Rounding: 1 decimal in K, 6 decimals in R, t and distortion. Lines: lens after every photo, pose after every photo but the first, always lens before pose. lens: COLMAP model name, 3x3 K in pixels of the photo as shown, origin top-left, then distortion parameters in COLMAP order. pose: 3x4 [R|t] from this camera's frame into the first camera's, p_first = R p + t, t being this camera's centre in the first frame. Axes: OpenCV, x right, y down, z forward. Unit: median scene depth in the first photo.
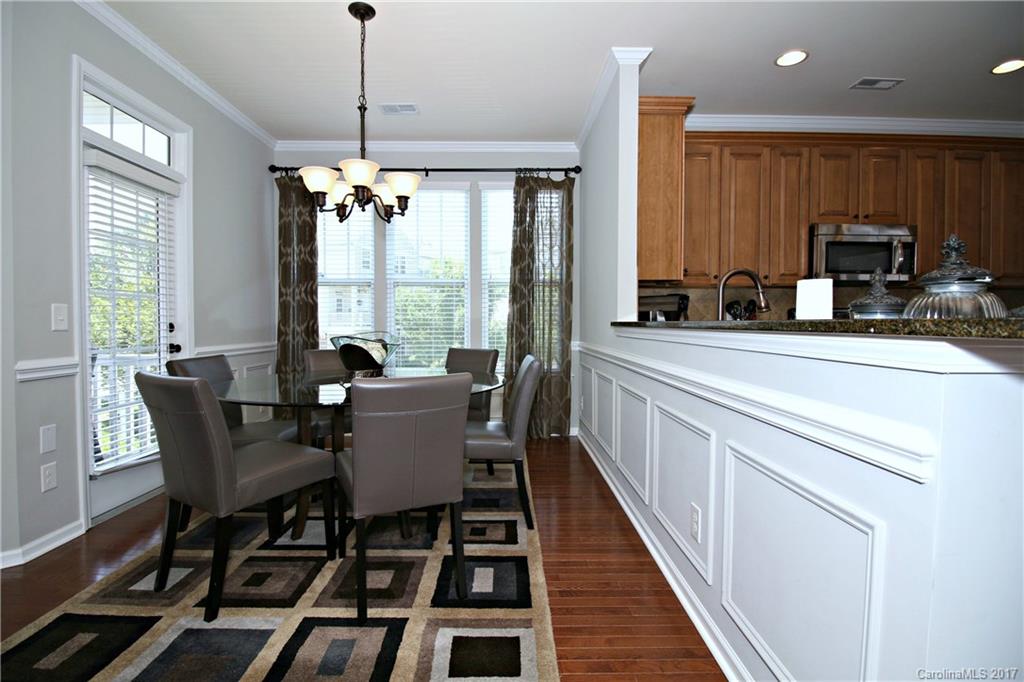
lens RADIAL K [[475.6, 0, 511.3], [0, 475.6, 332.9], [0, 0, 1]] dist [0.000533, -0.013332]
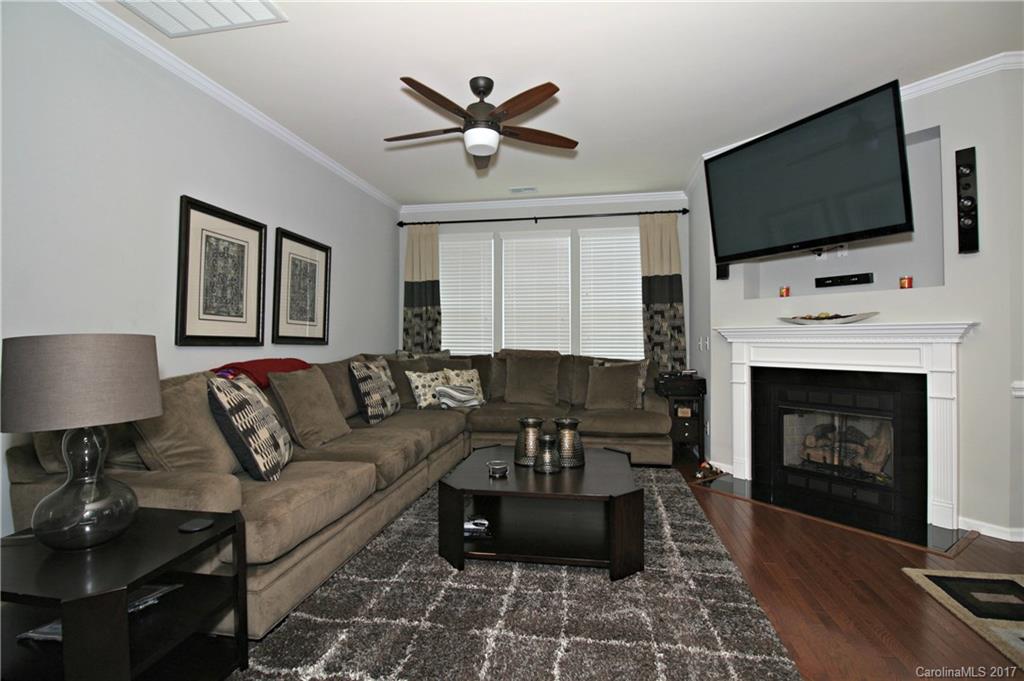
lens RADIAL K [[485.8, 0, 509.6], [0, 485.8, 333.3], [0, 0, 1]] dist [0.000065, -0.012487]
pose [[-0.196838, -0.010628, -0.980379, 0.428232], [-0.020325, 0.999771, -0.006757, -0.028116], [0.980225, 0.018596, -0.197008, -0.079846]]
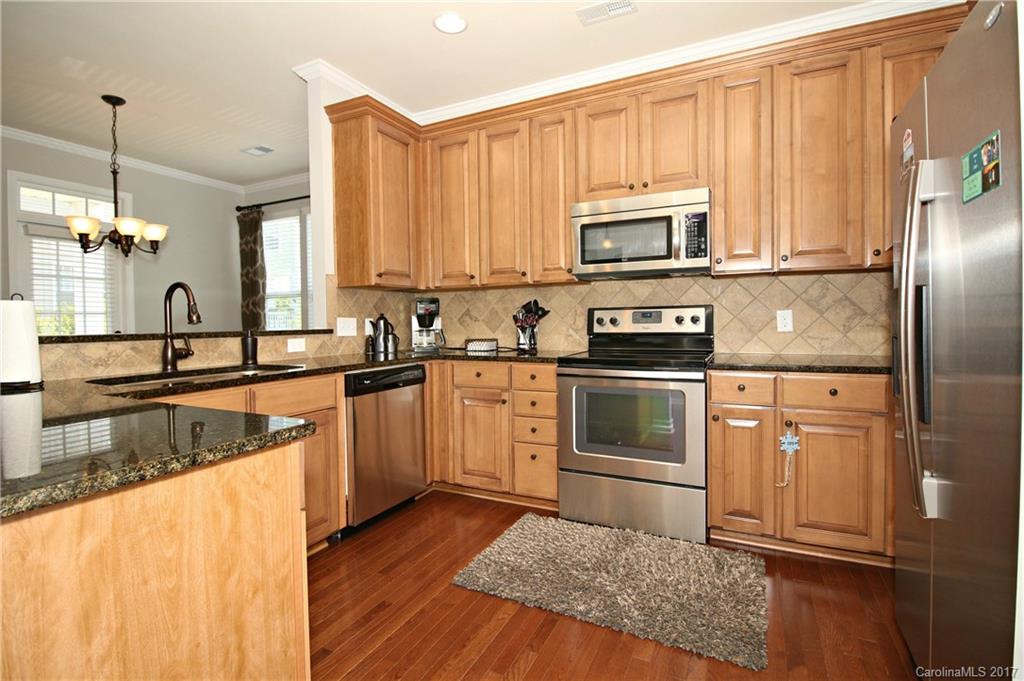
lens RADIAL K [[485.8, 0, 509.6], [0, 485.8, 333.3], [0, 0, 1]] dist [0.000065, -0.012487]
pose [[0.886613, -0.001775, -0.462508, 1.379225], [0.003039, 0.999993, 0.001990, -0.018794], [0.462501, -0.003170, 0.886613, 0.325608]]
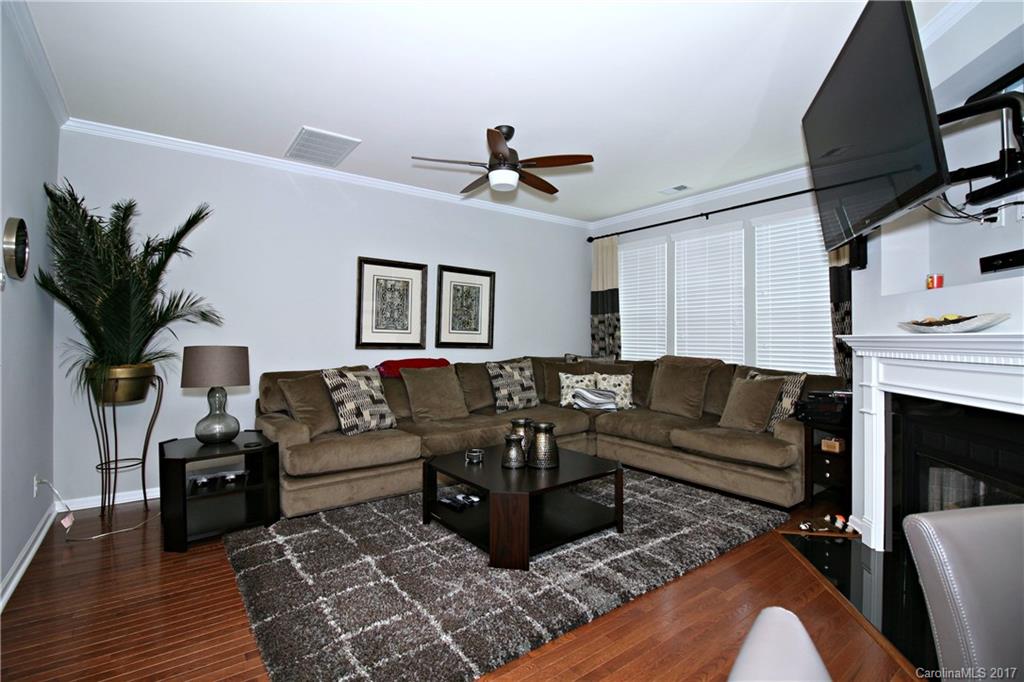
lens RADIAL K [[475.6, 0, 511.3], [0, 475.6, 332.9], [0, 0, 1]] dist [0.000533, -0.013332]
pose [[-0.813757, -0.008555, -0.581142, 0.028929], [-0.015599, 0.999853, 0.007123, -0.077001], [0.580996, 0.014862, -0.813771, 0.806620]]
